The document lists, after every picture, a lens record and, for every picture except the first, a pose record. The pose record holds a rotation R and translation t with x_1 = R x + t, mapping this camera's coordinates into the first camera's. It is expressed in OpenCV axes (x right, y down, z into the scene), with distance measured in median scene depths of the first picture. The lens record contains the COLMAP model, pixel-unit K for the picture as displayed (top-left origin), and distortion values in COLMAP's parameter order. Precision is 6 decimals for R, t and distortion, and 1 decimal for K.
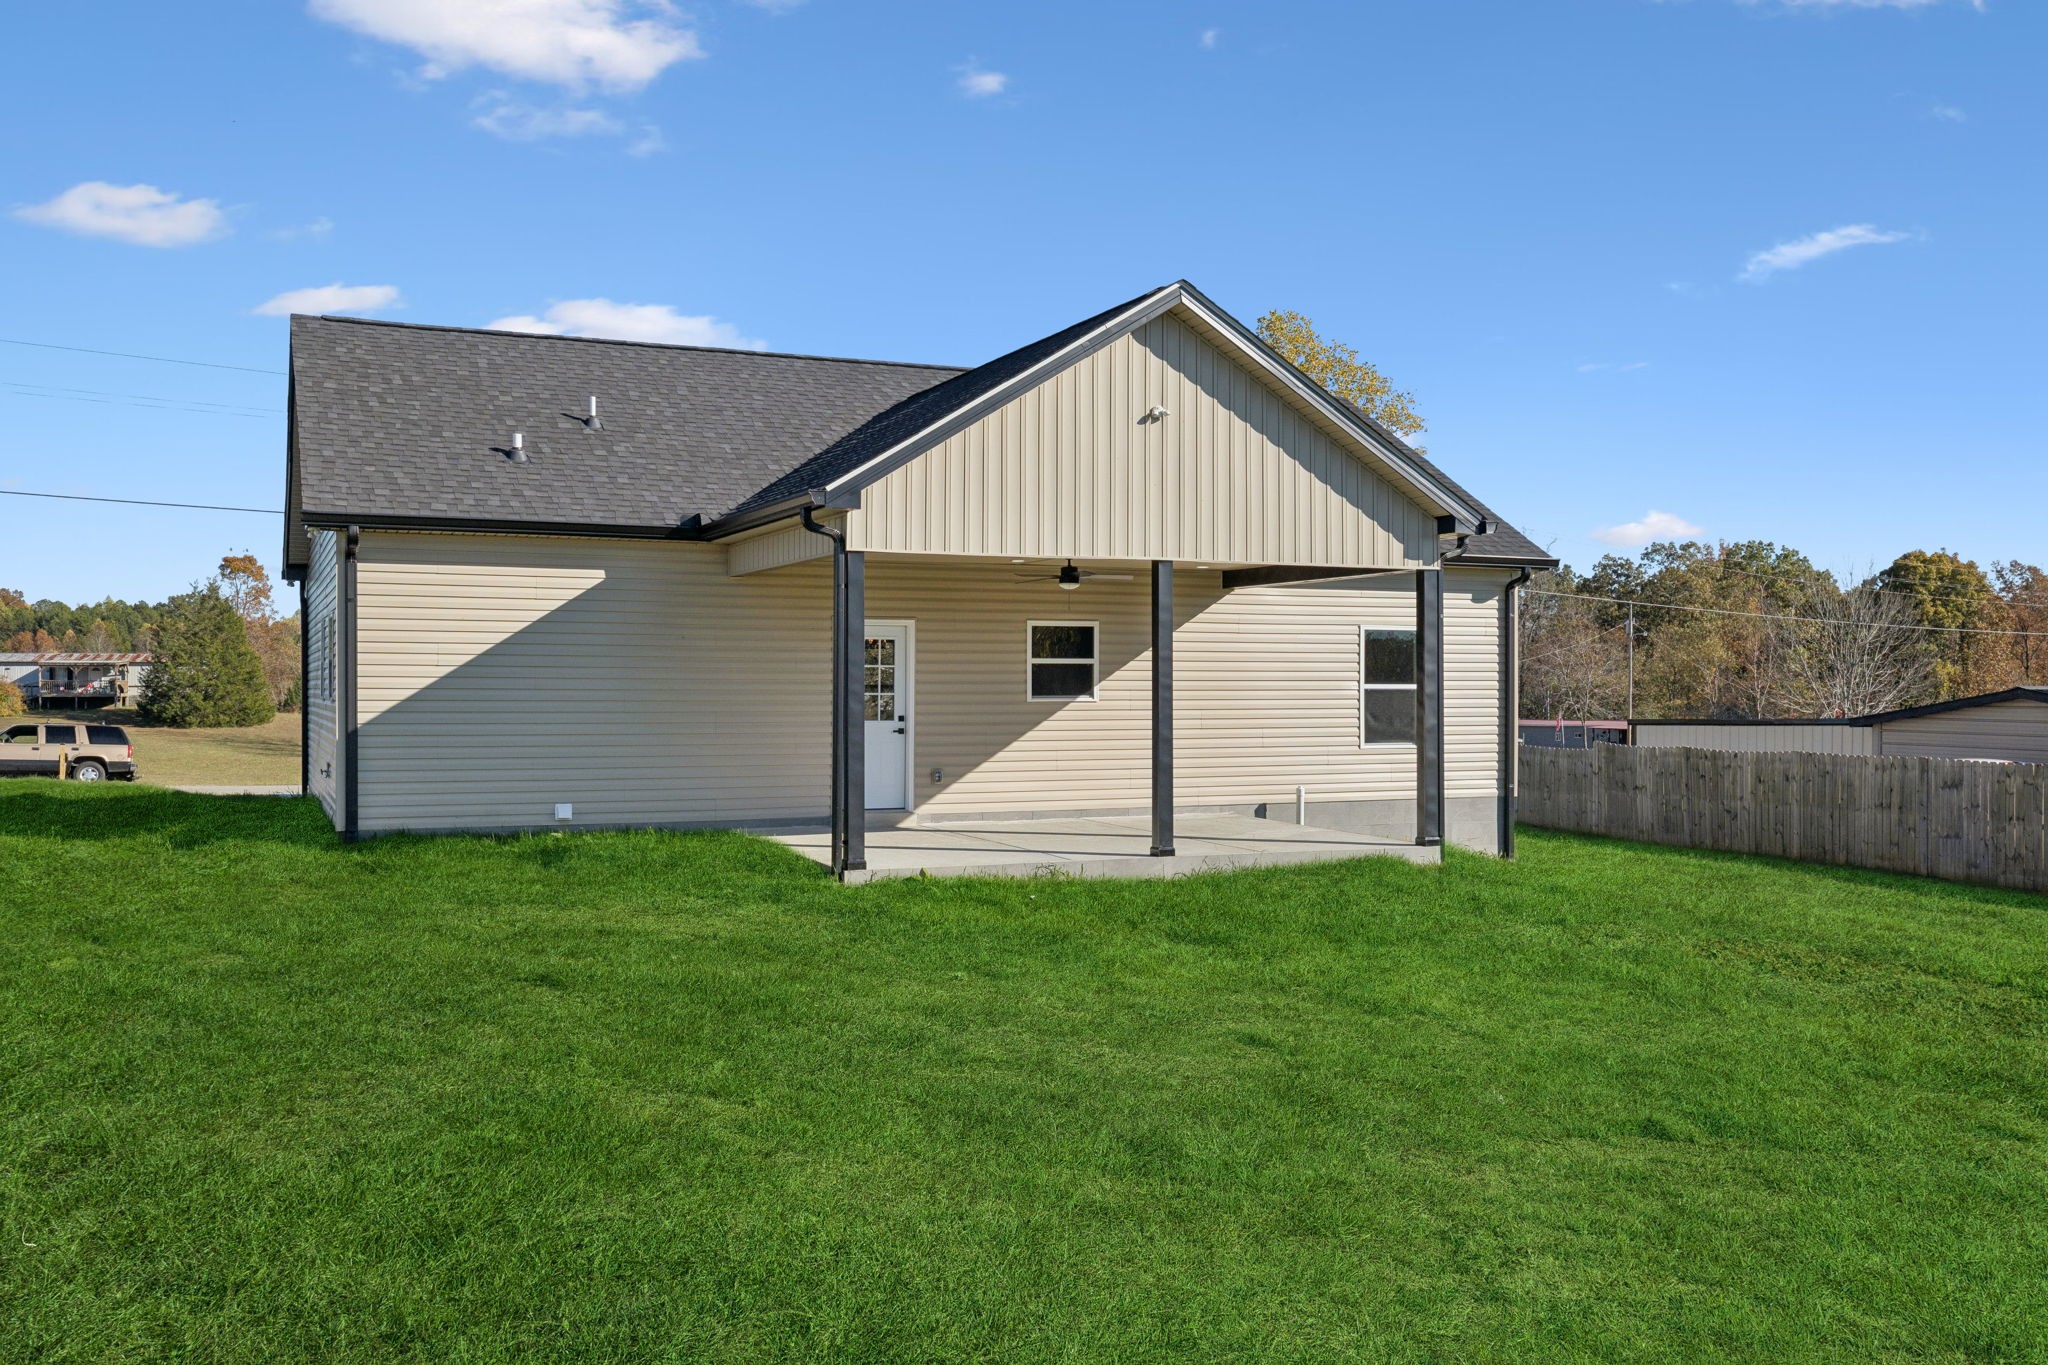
lens RADIAL K [[1895.5, 0, 1061.7], [0, 1895.5, 685.1], [0, 0, 1]] dist [-0.002495, 0.007435]
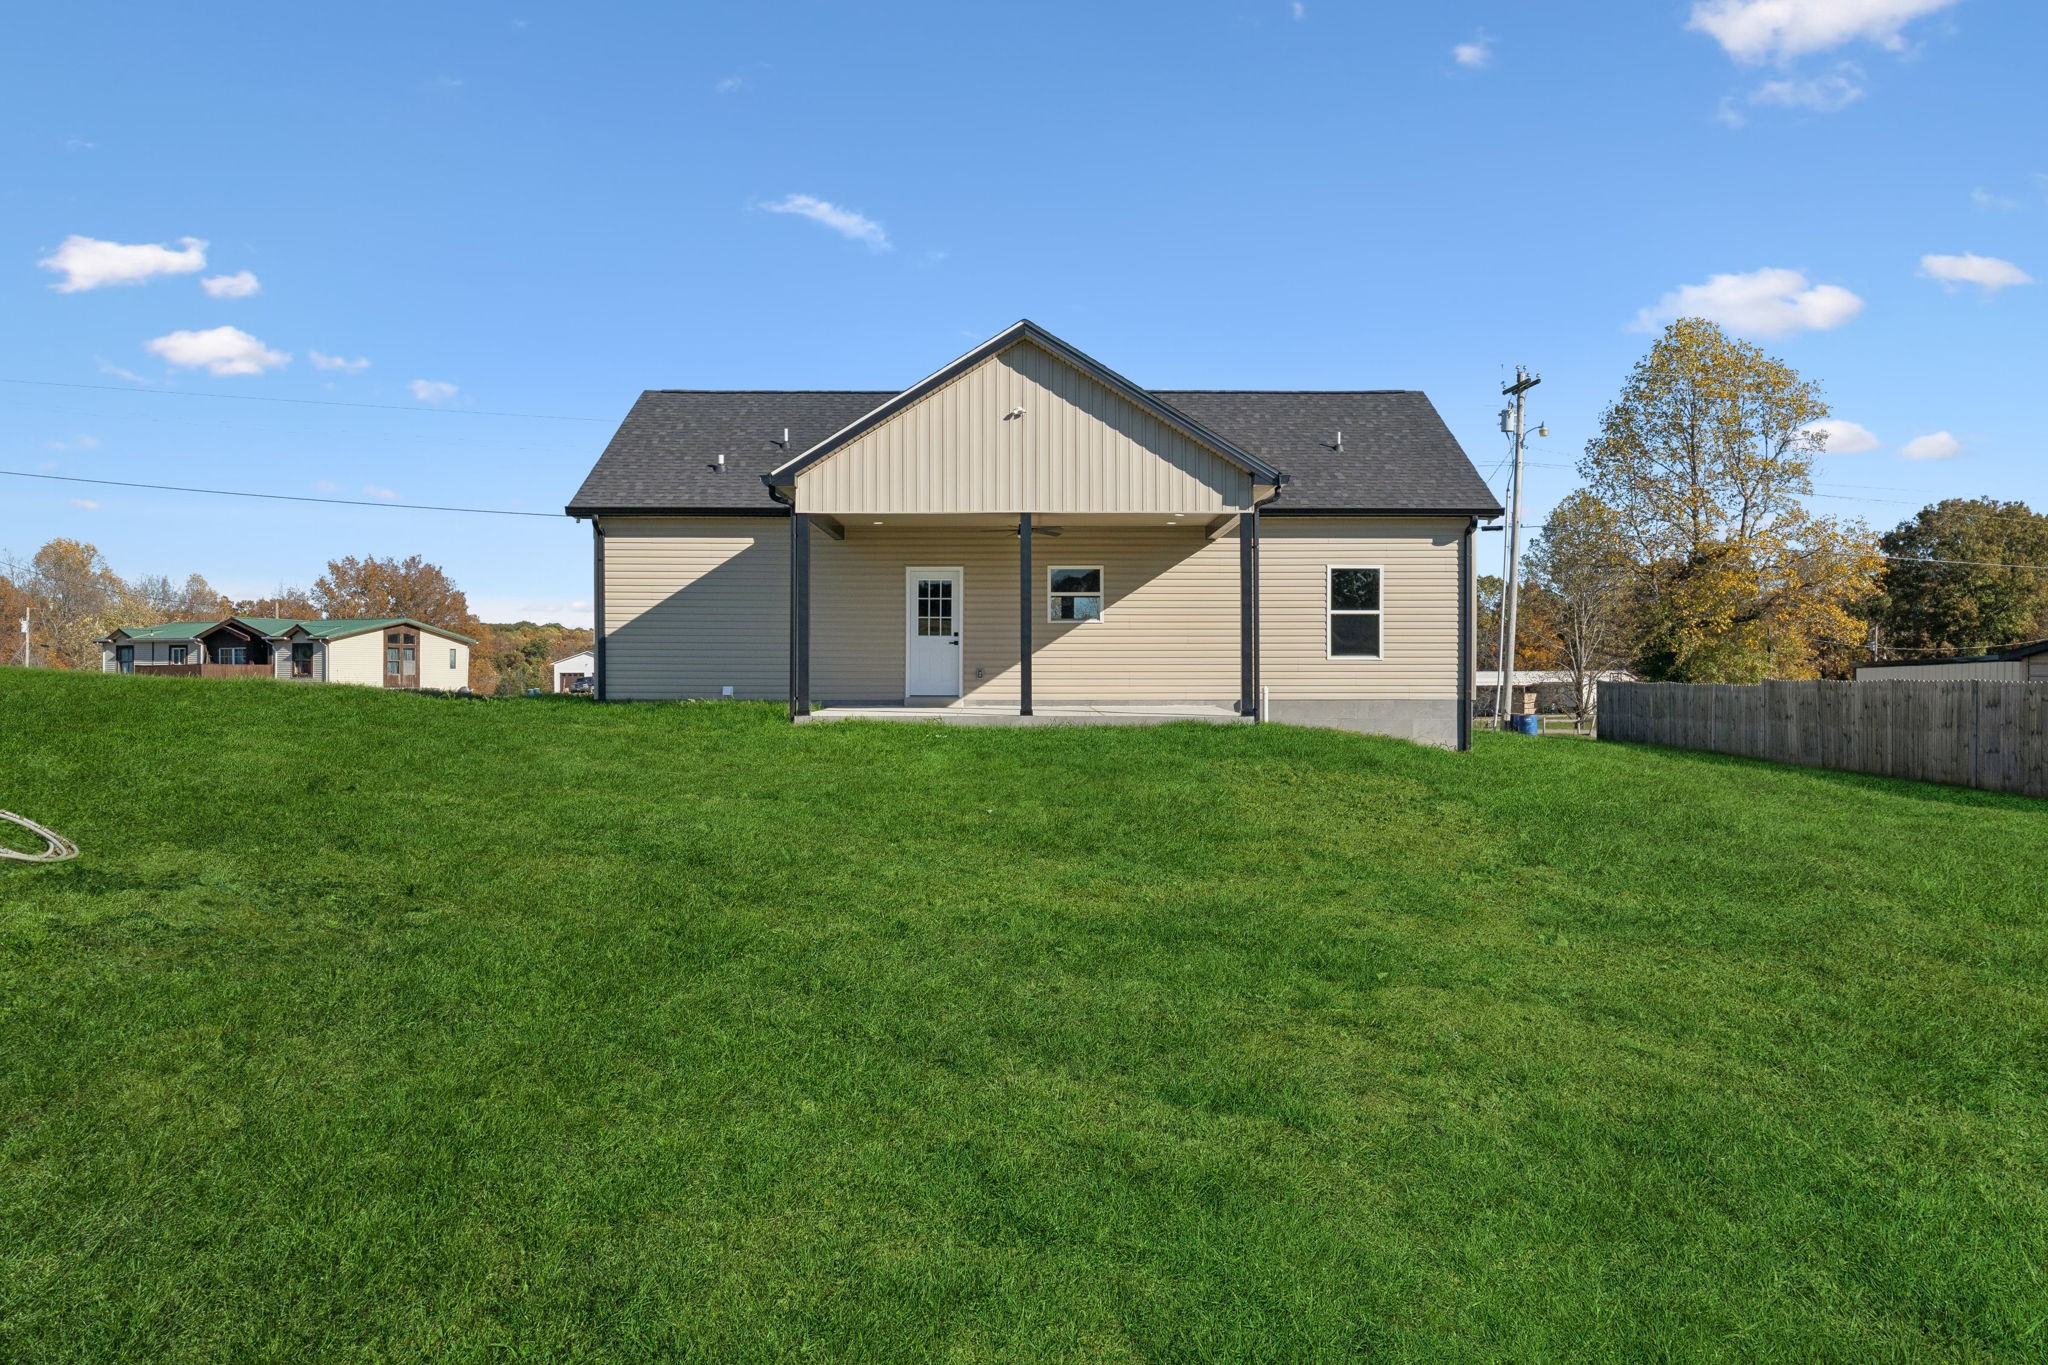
lens RADIAL K [[1624.0, 0, 1024.0], [0, 1624.0, 682.5], [0, 0, 1]] dist [0.005997, 0.003517]
pose [[0.904073, -0.001047, -0.427378, 0.482108], [0.000475, 0.999999, -0.001446, 0.054761], [0.427379, 0.001104, 0.904072, -0.106946]]
